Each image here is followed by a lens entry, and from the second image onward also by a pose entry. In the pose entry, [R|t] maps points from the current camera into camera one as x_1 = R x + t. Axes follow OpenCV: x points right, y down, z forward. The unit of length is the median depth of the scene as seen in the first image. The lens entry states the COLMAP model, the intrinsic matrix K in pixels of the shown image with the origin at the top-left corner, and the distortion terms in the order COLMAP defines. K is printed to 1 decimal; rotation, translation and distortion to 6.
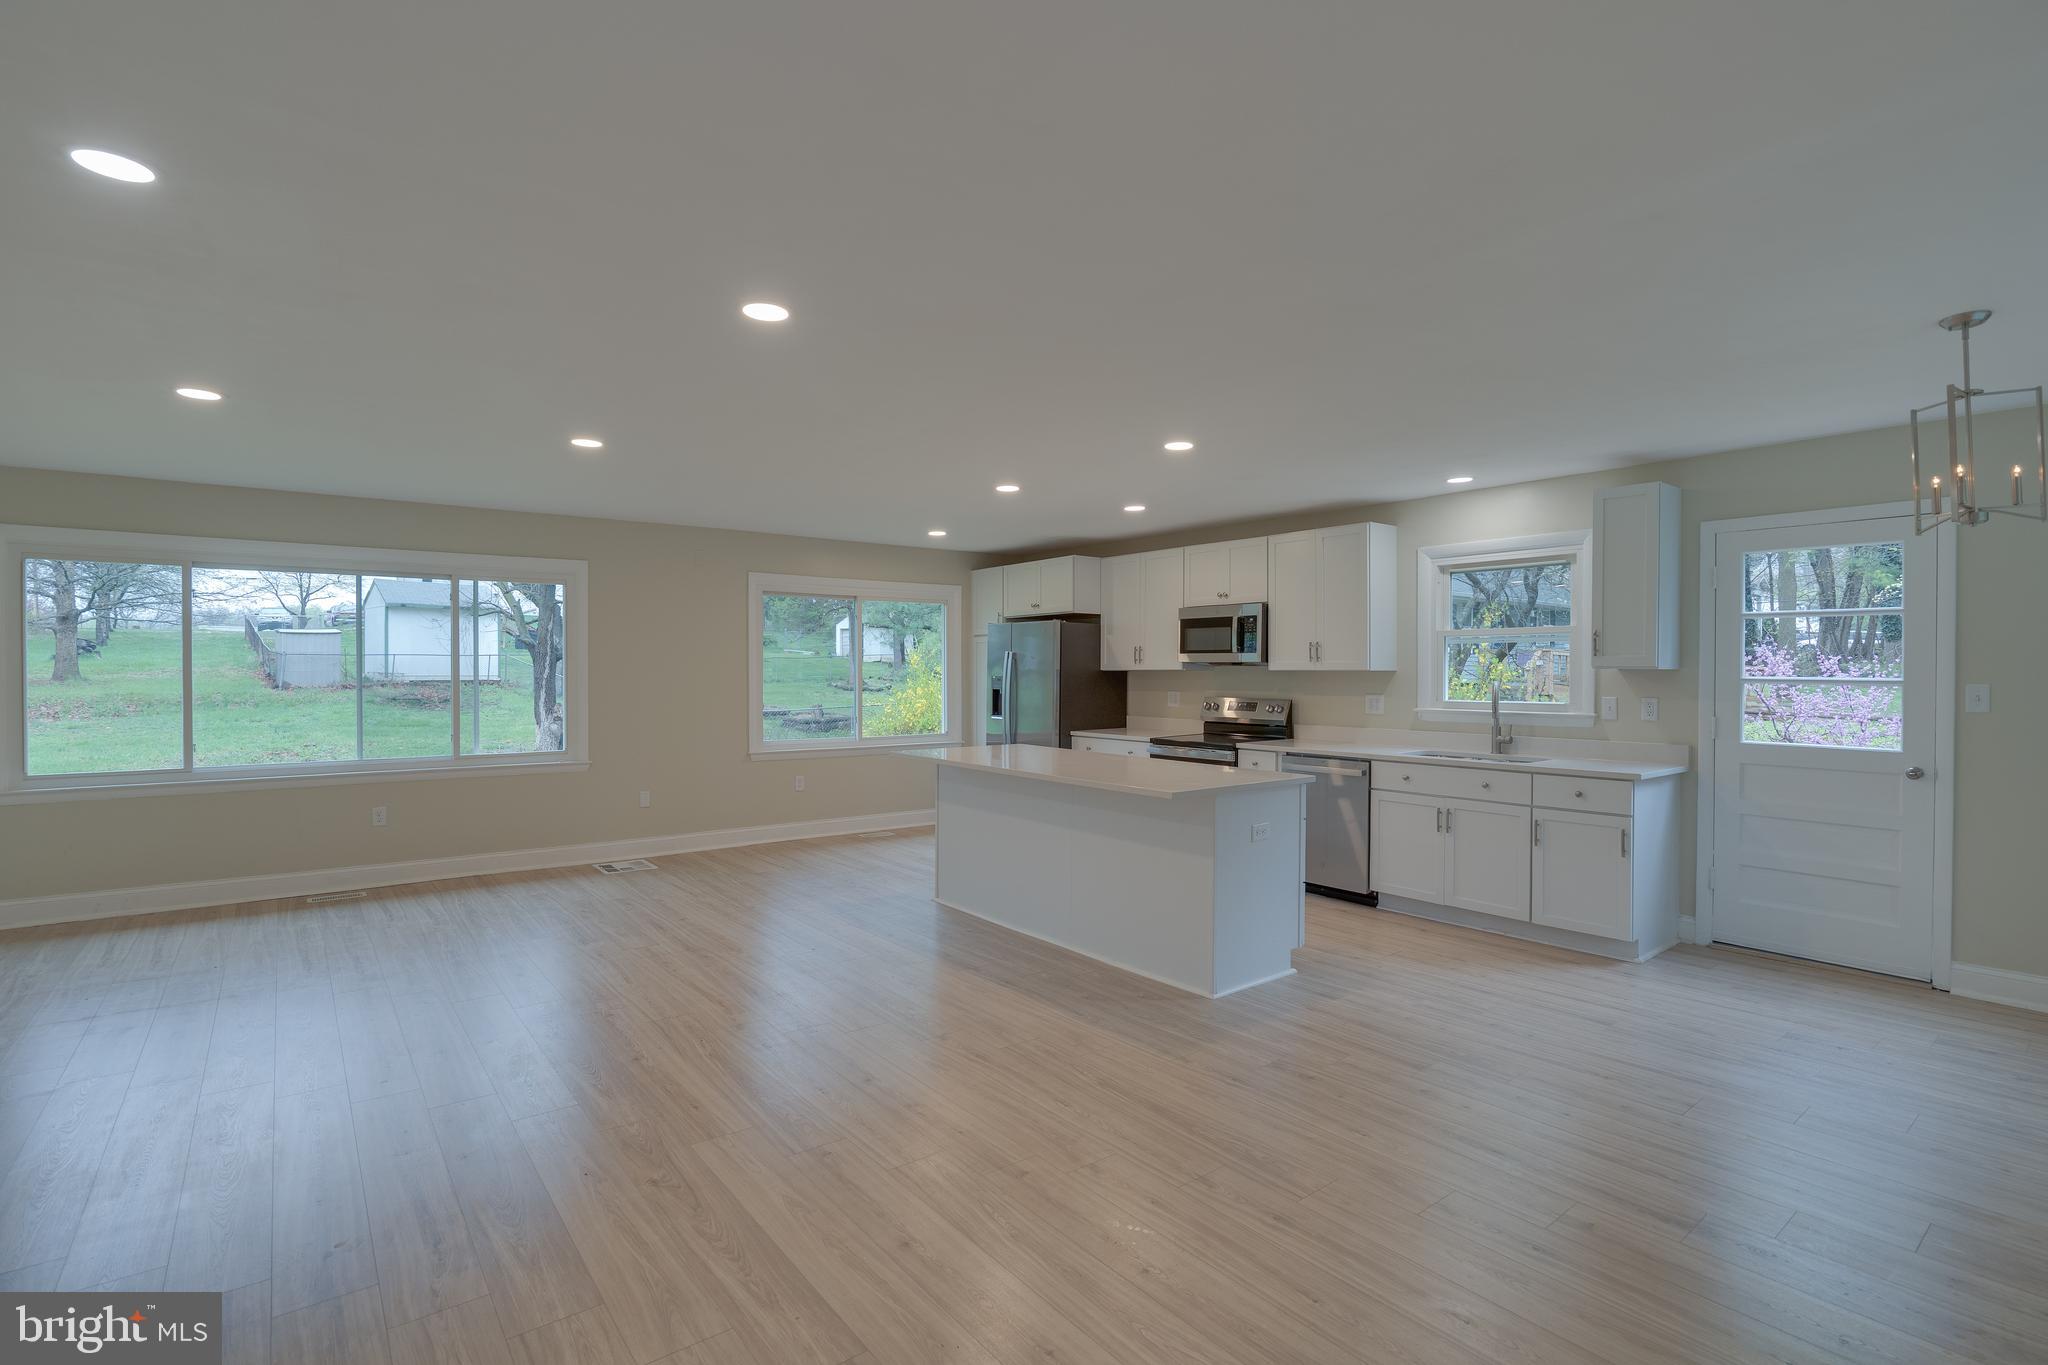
lens RADIAL K [[966.6, 0, 1029.3], [0, 966.6, 678.8], [0, 0, 1]] dist [-0.020719, 0.006365]
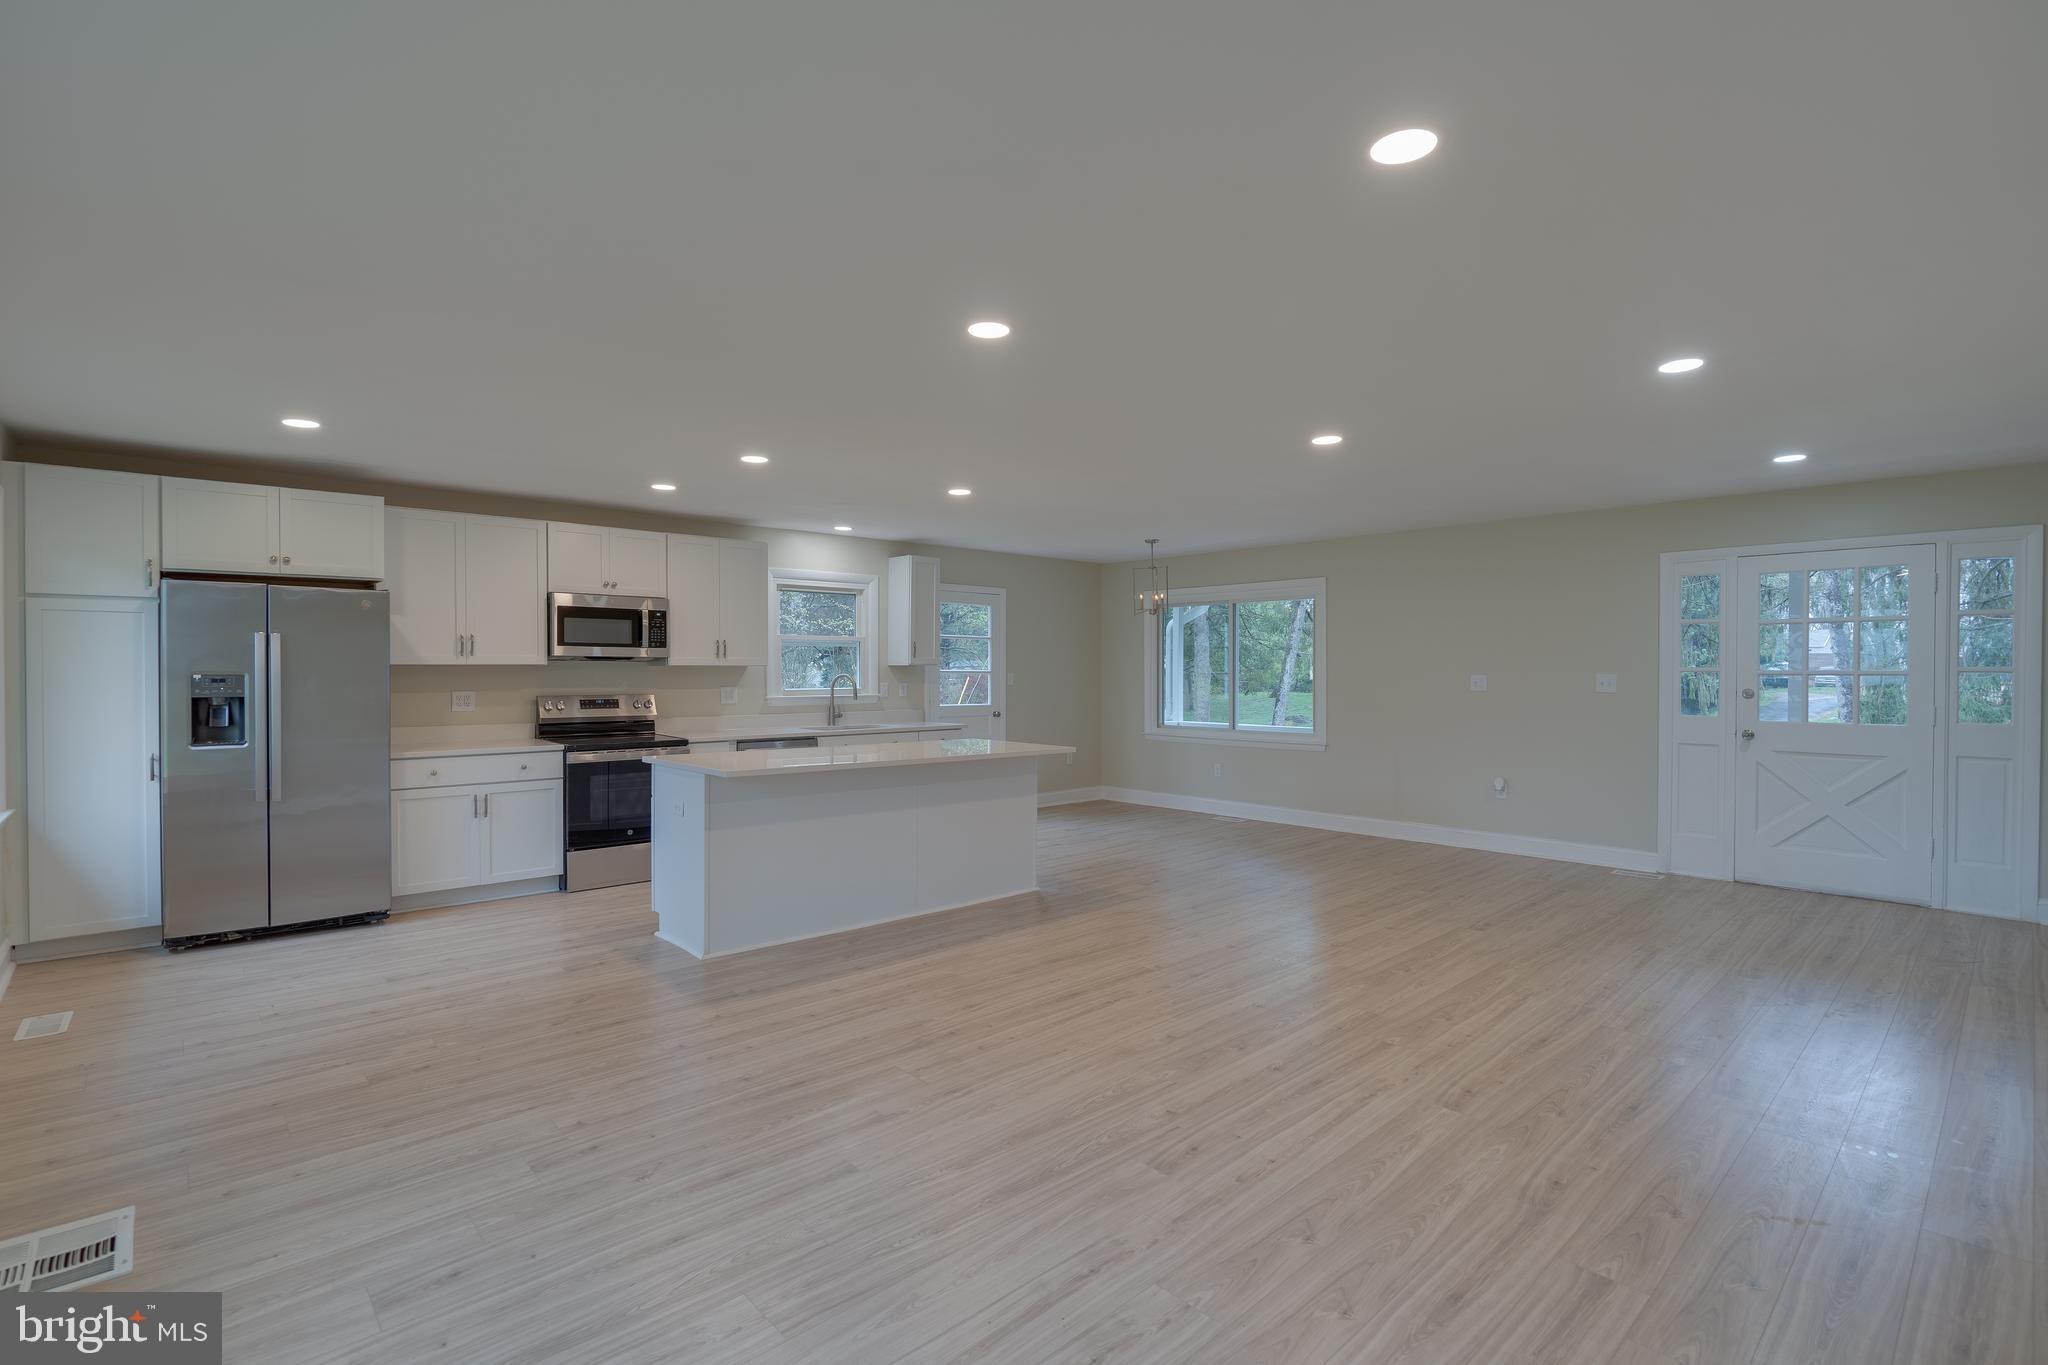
lens RADIAL K [[951.4, 0, 1024.0], [0, 951.4, 682.5], [0, 0, 1]] dist [-0.017328, 0.000320]
pose [[-0.080229, -0.016311, 0.996643, -0.908020], [0.006058, 0.999840, 0.016851, -0.006502], [-0.996758, 0.007389, -0.080117, 0.823199]]
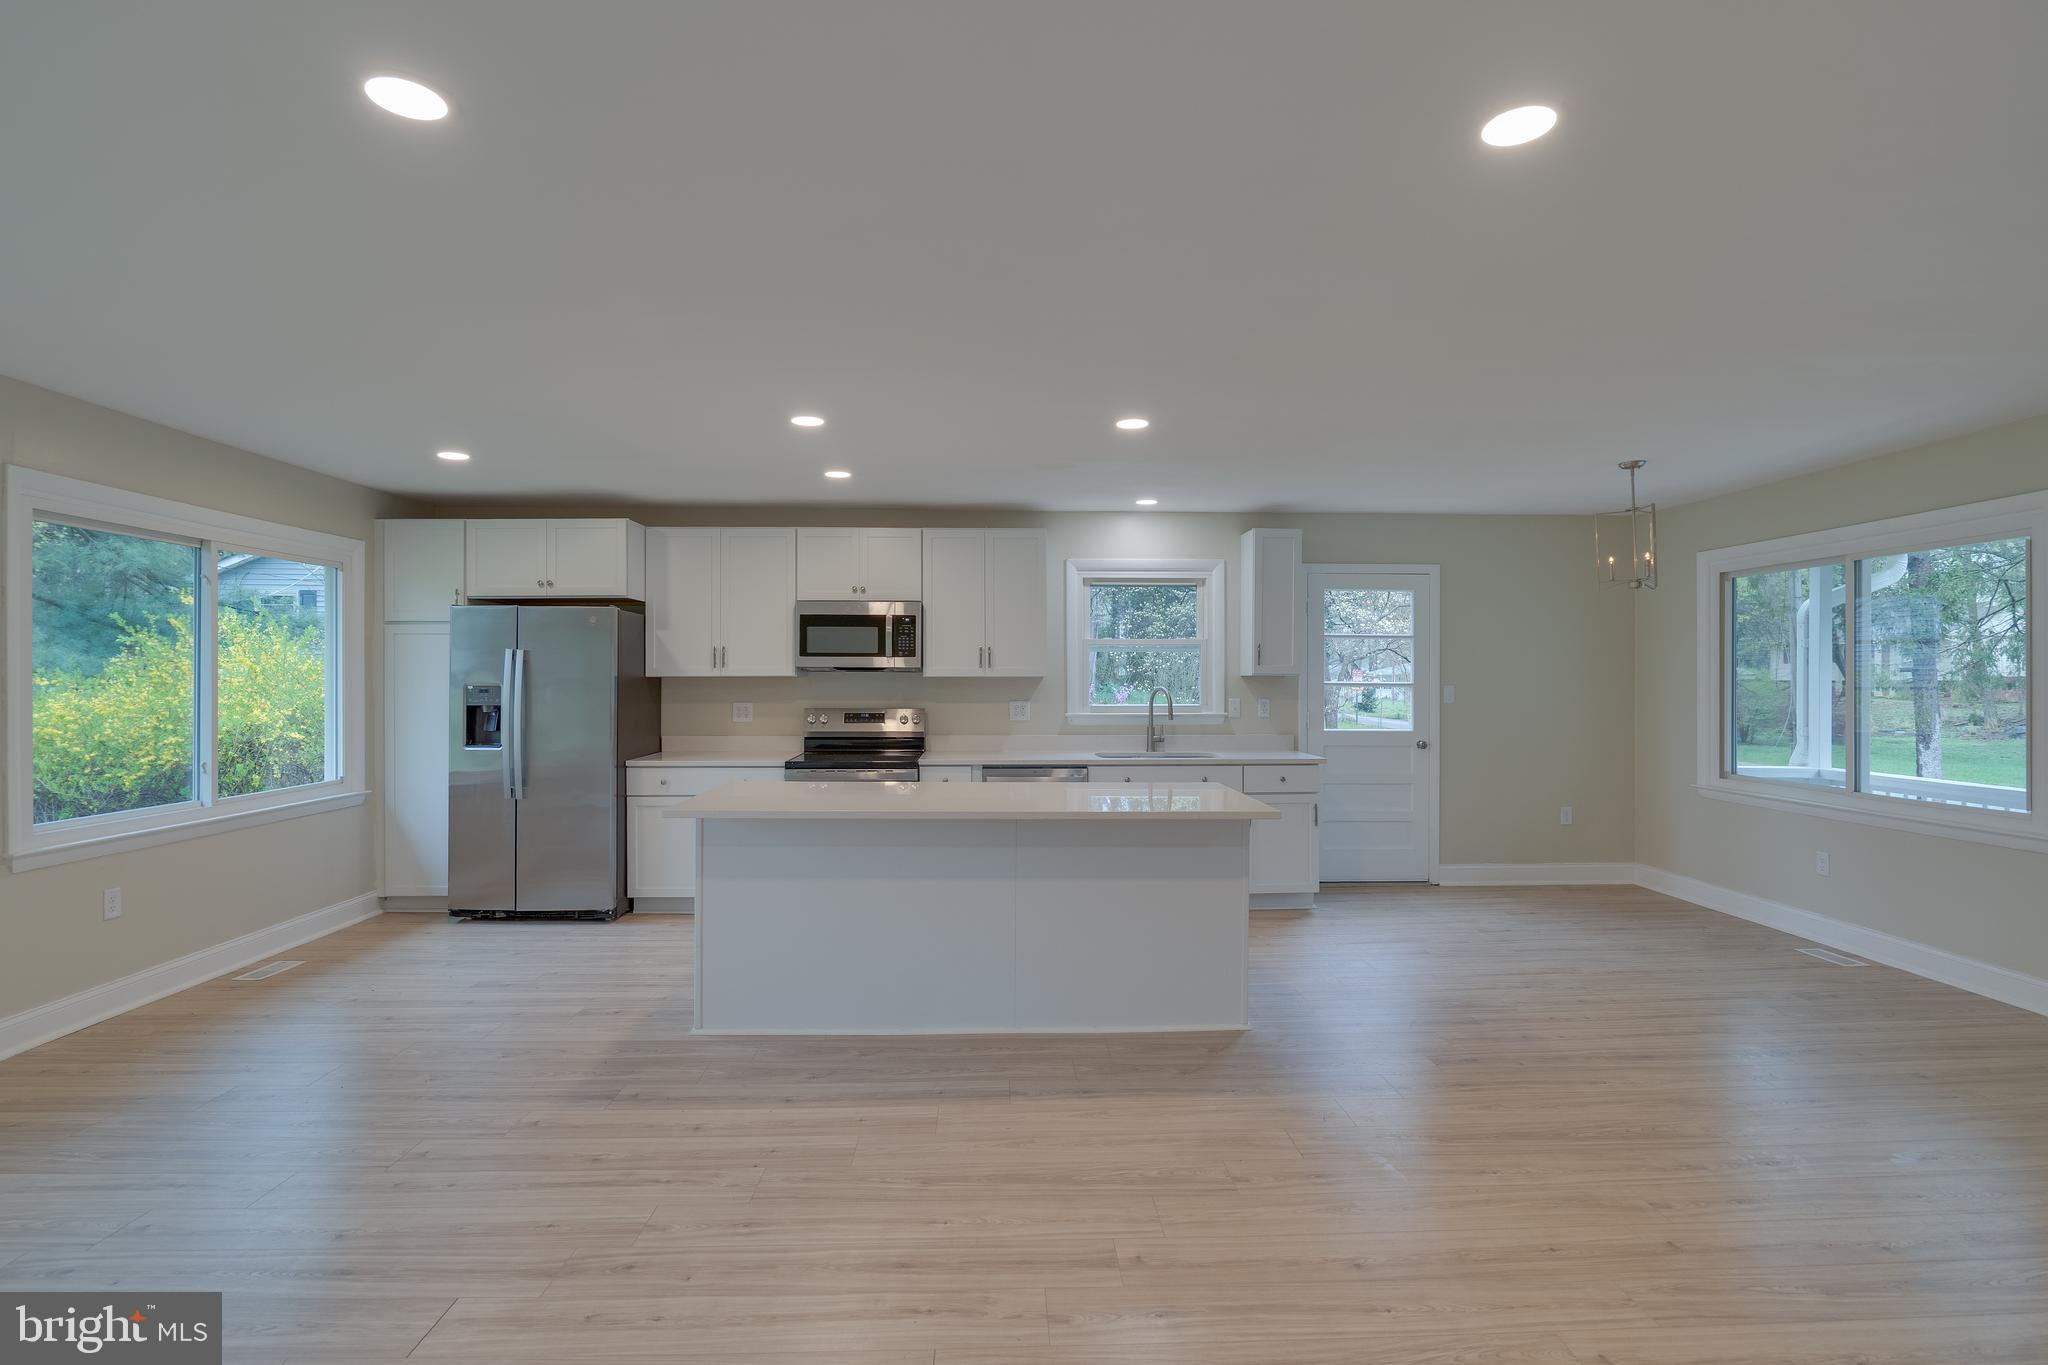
lens RADIAL K [[966.6, 0, 1029.3], [0, 966.6, 678.8], [0, 0, 1]] dist [-0.020719, 0.006365]
pose [[0.585769, -0.002347, 0.810474, -0.501071], [0.006903, 0.999974, -0.002093, -0.005122], [-0.810448, 0.006821, 0.585770, 0.451571]]
